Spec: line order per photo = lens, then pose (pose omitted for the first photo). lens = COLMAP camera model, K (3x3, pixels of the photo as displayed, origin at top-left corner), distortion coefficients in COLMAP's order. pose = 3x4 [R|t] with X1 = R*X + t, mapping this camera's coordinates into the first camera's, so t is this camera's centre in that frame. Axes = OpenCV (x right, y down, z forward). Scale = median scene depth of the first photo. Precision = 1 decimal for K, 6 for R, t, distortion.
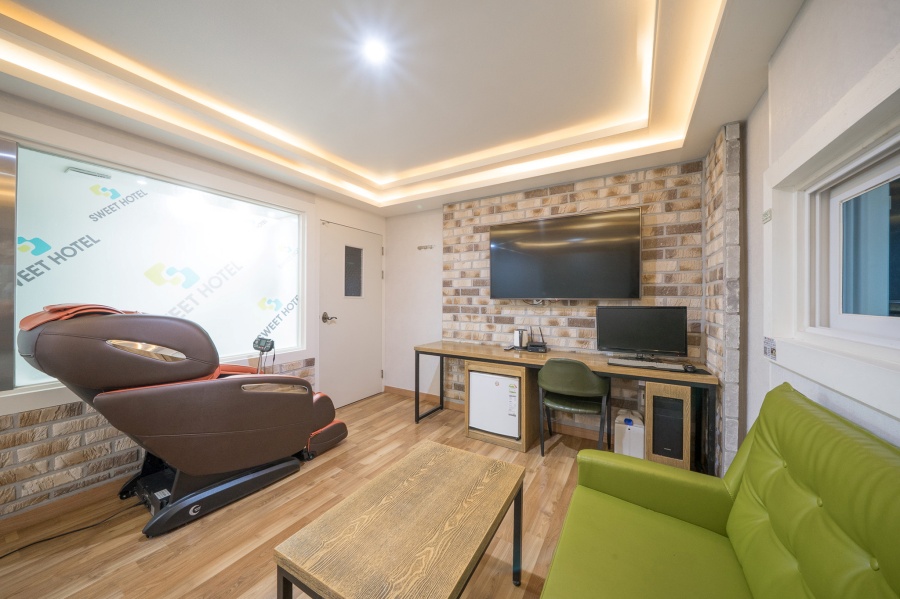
lens RADIAL K [[301.5, 0, 442.8], [0, 301.5, 300.6], [0, 0, 1]] dist [-0.004260, -0.000062]
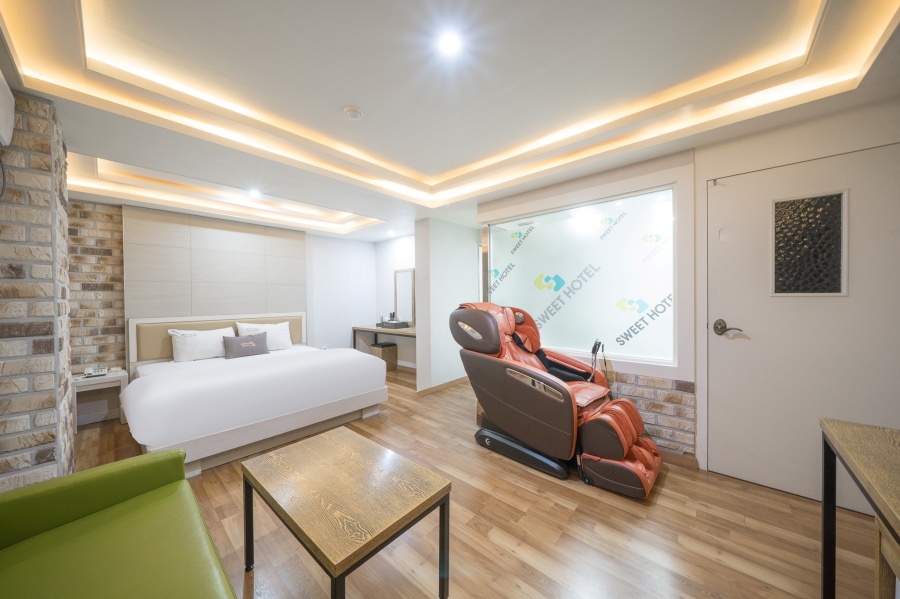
lens RADIAL K [[301.5, 0, 453.0], [0, 301.5, 304.6], [0, 0, 1]] dist [-0.004260, -0.000062]
pose [[-0.152861, 0.012498, -0.988169, 0.471769], [-0.002946, 0.999910, 0.013102, 0.000435], [0.988243, 0.004914, -0.152810, 0.743905]]
